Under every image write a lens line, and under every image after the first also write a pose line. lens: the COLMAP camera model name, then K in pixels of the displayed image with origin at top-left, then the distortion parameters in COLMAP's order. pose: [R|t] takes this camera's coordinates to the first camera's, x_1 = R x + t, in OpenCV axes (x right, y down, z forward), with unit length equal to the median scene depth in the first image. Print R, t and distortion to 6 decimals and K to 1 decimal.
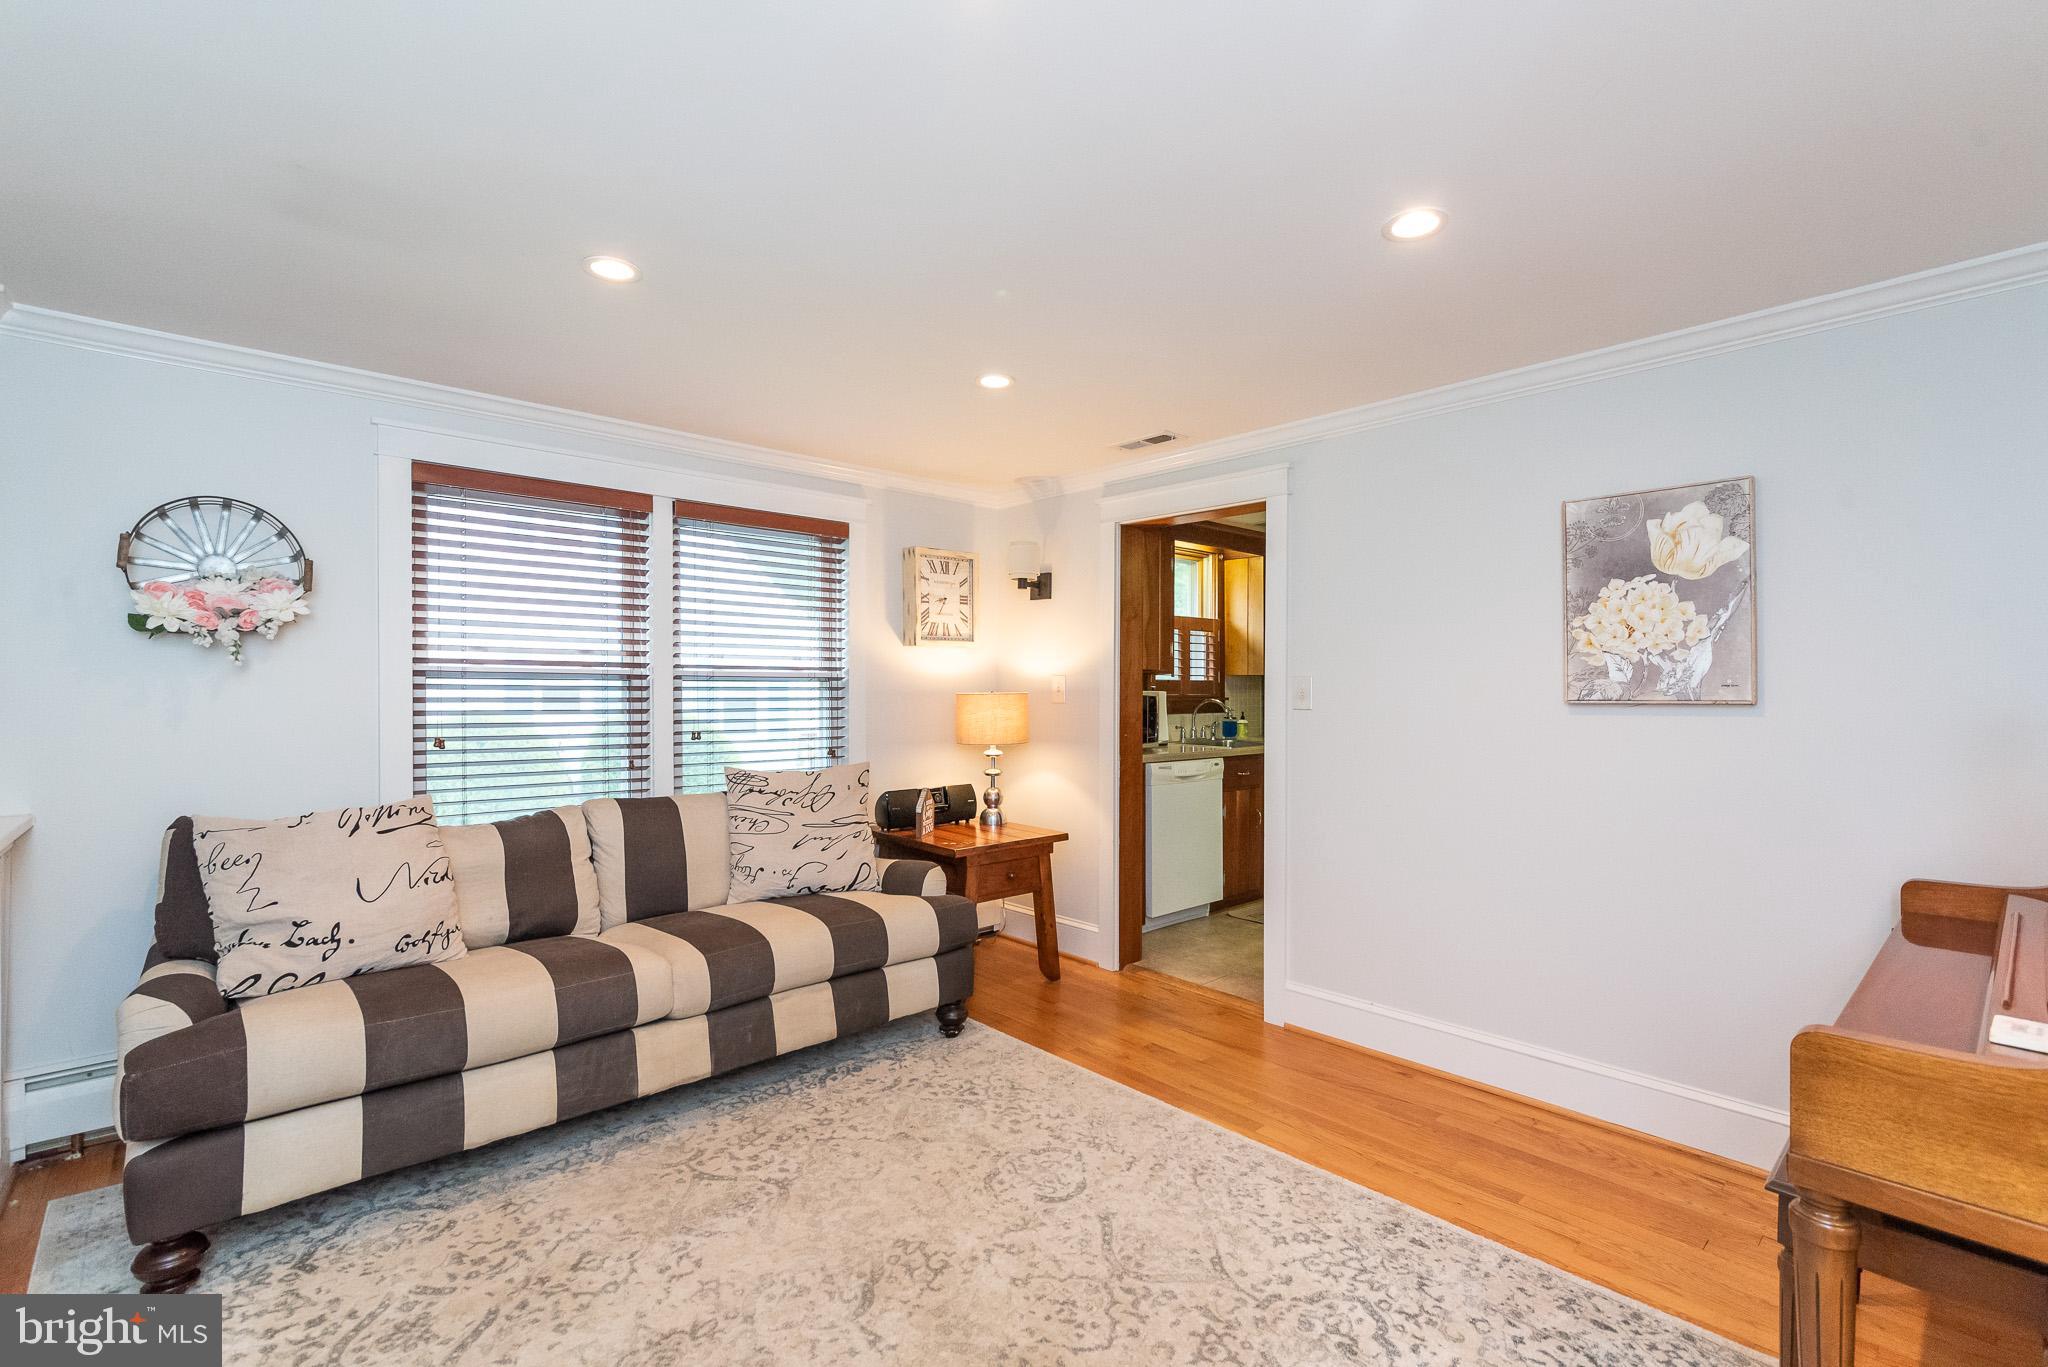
lens RADIAL K [[922.3, 0, 1019.5], [0, 922.3, 688.9], [0, 0, 1]] dist [-0.002698, -0.000027]
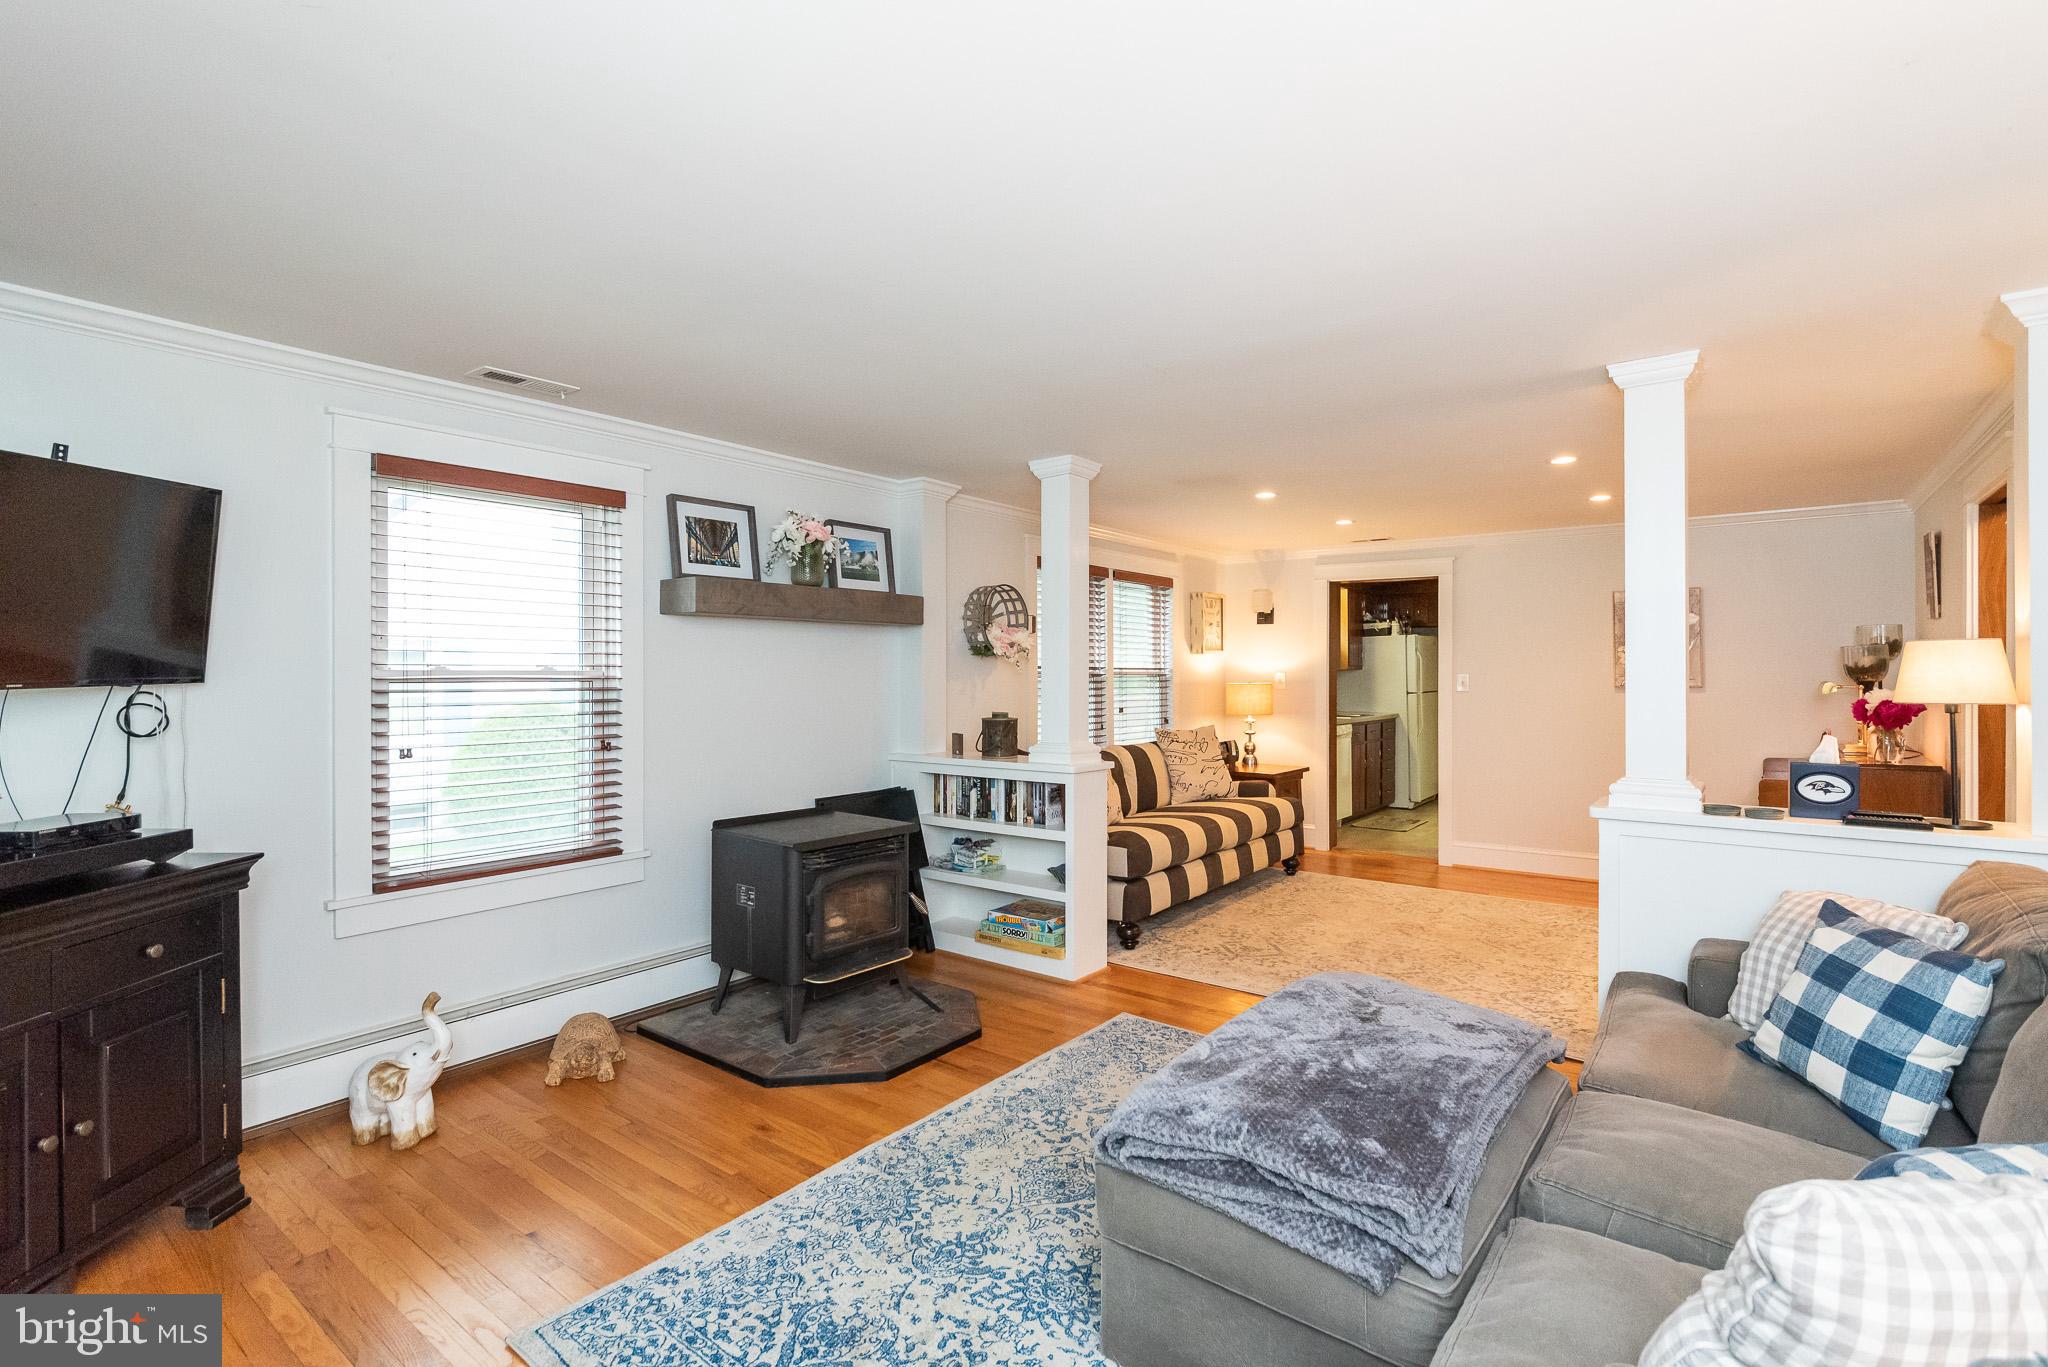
lens RADIAL K [[966.7, 0, 1014.1], [0, 966.7, 678.6], [0, 0, 1]] dist [-0.001037, -0.000323]
pose [[0.985405, -0.004991, 0.170153, -0.781785], [0.004264, 0.999980, 0.004642, -0.014481], [-0.170173, -0.003848, 0.985407, -0.646759]]
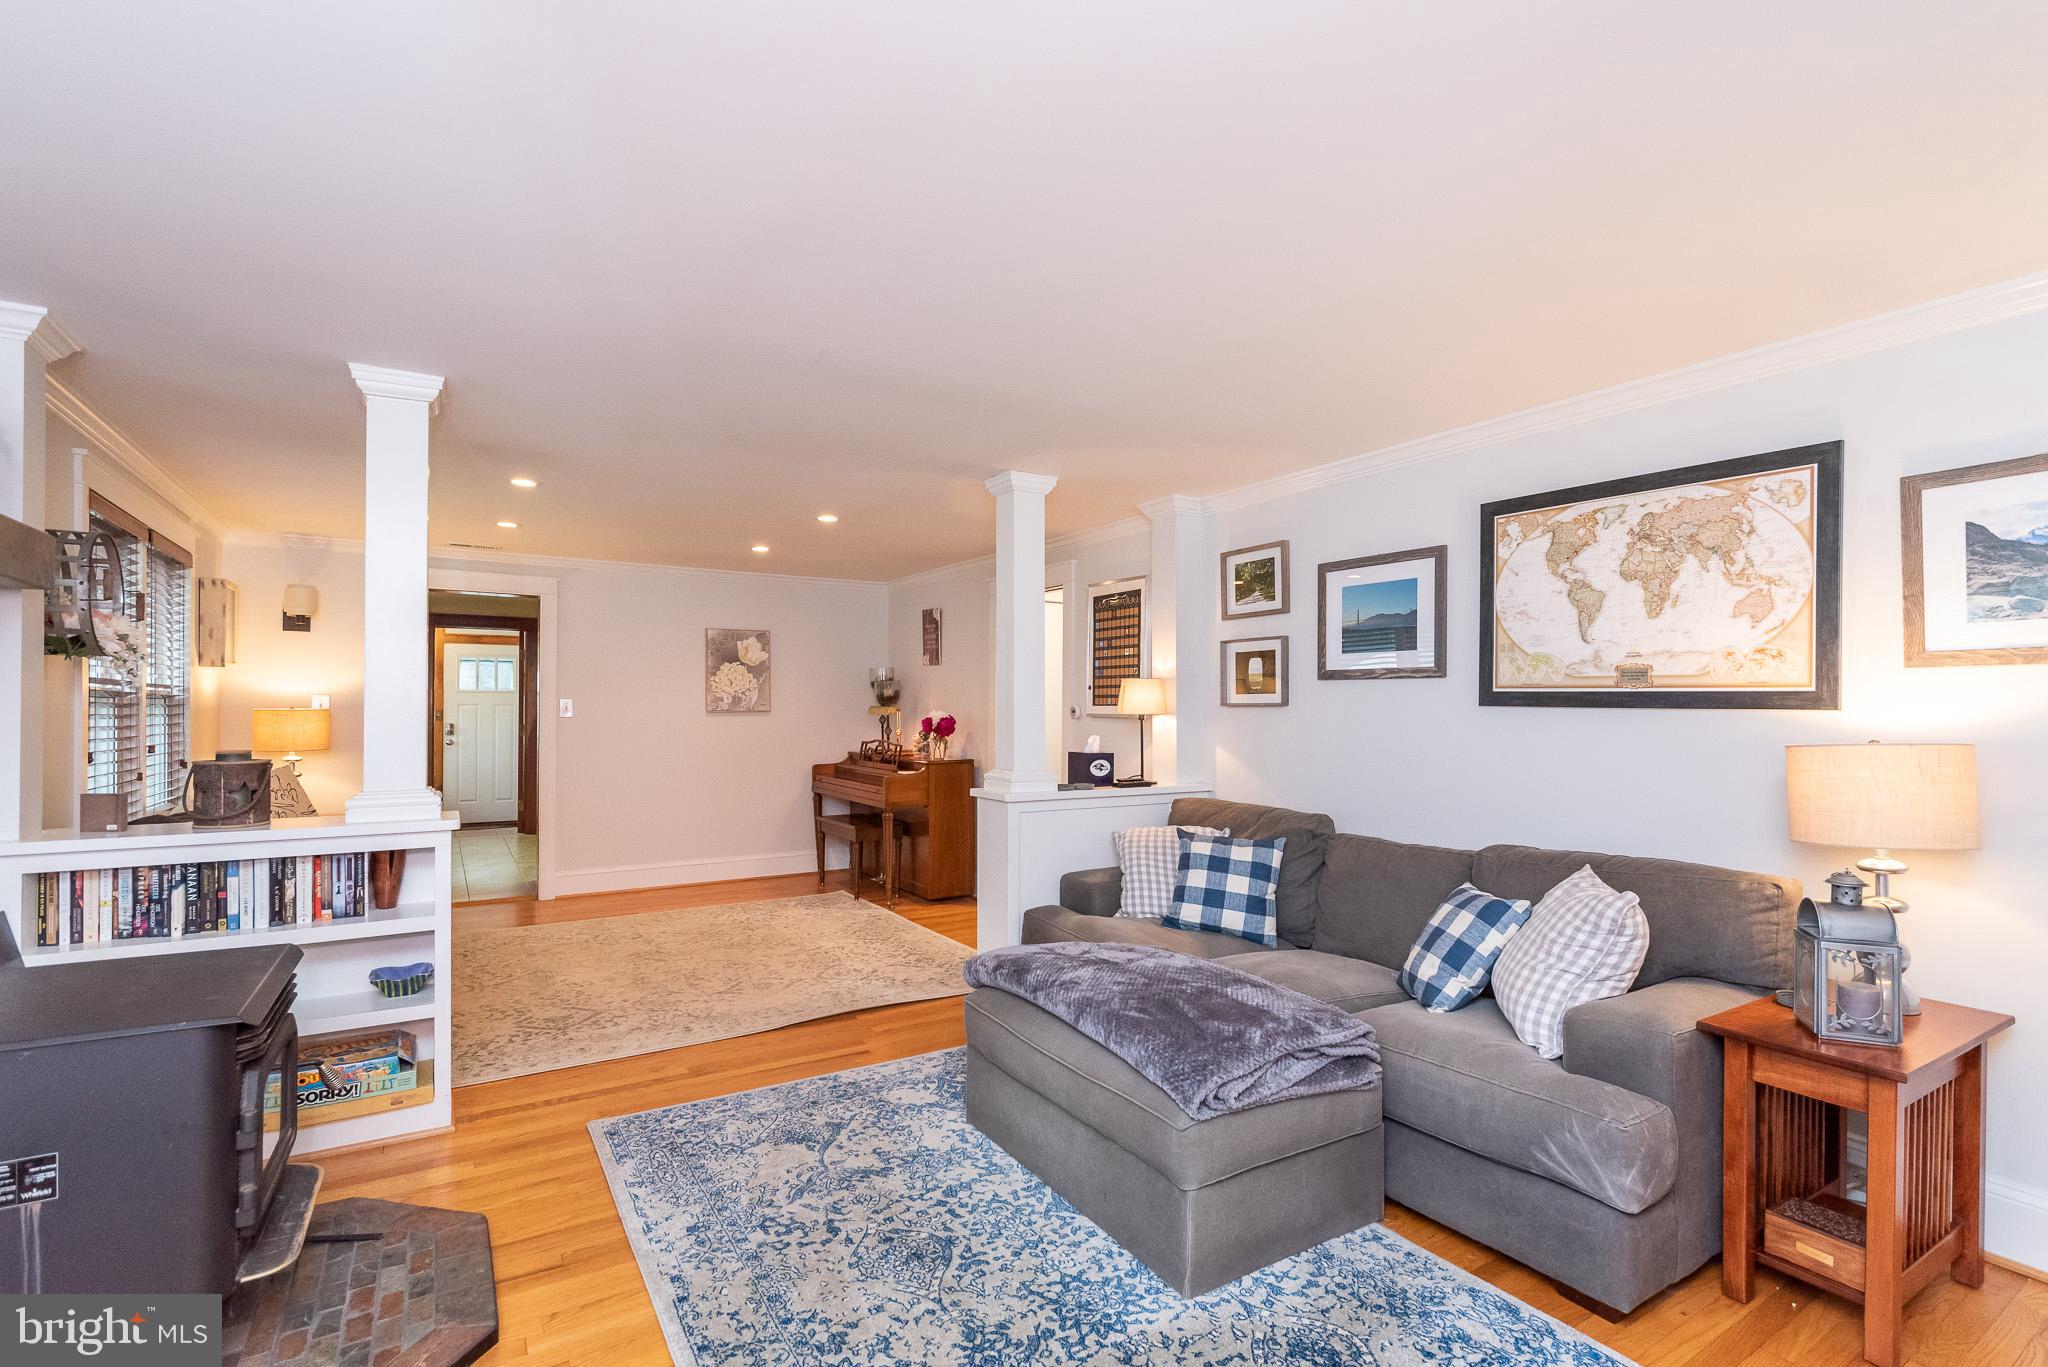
lens RADIAL K [[948.9, 0, 1053.0], [0, 948.9, 692.7], [0, 0, 1]] dist [-0.000980, -0.000352]
pose [[0.160684, 0.013169, 0.986918, -1.184231], [-0.002912, 0.999913, -0.012868, -0.003782], [-0.987002, -0.000806, 0.160708, -0.200332]]
